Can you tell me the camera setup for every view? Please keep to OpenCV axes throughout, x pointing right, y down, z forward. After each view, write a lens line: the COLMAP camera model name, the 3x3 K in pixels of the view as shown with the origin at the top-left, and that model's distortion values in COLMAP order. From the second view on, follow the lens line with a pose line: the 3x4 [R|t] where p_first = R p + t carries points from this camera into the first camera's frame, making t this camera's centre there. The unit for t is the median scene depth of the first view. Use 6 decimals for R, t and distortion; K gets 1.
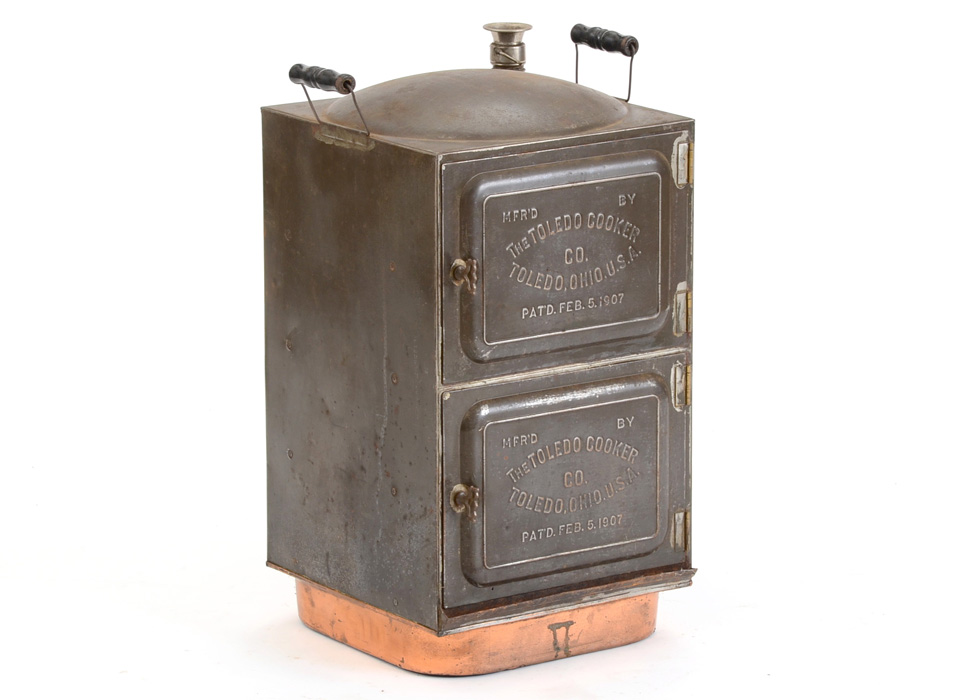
lens RADIAL K [[4788.5, 0, 492.9], [0, 4788.5, 347.8], [0, 0, 1]] dist [1.464367, 0.000000]
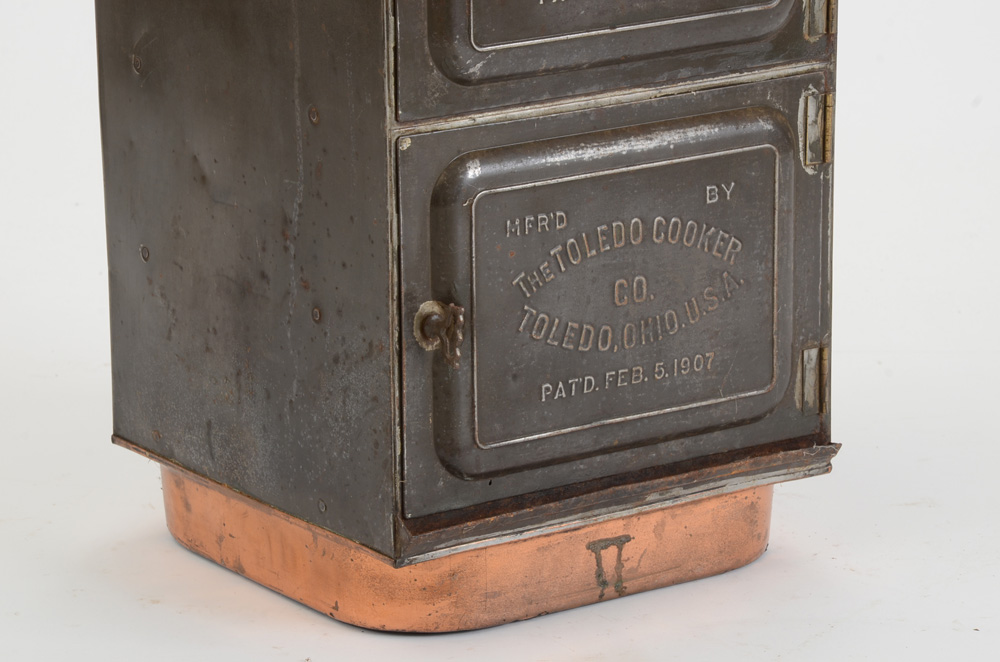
lens RADIAL K [[4200.0, 0, 492.4], [0, 4200.0, 333.5], [0, 0, 1]] dist [1.430975, 0.000000]
pose [[0.999962, -0.006460, -0.005852, 0.003237], [0.006616, 0.999612, 0.027069, 0.018621], [0.005674, -0.027107, 0.999616, 0.495427]]
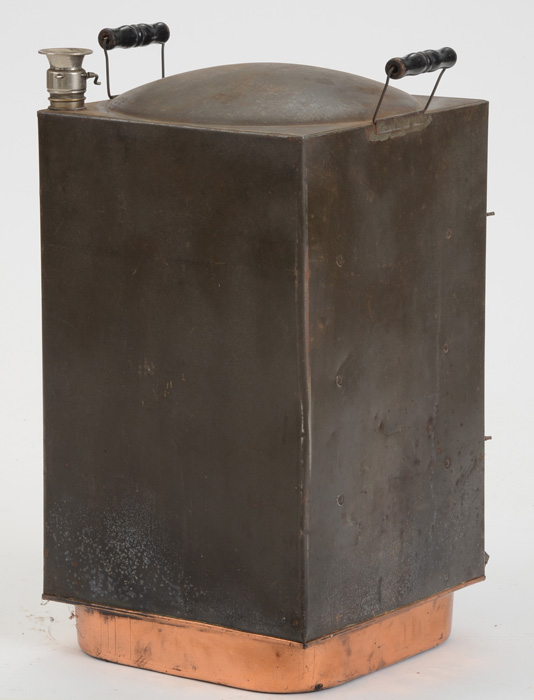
lens RADIAL K [[3504.6, 0, 259.3], [0, 3504.6, 324.7], [0, 0, 1]] dist [1.457319, 0.000000]
pose [[-0.333452, -0.158413, 0.929363, -0.679642], [0.225262, 0.943841, 0.241704, -0.181972], [-0.915460, 0.289947, -0.279042, 1.225011]]
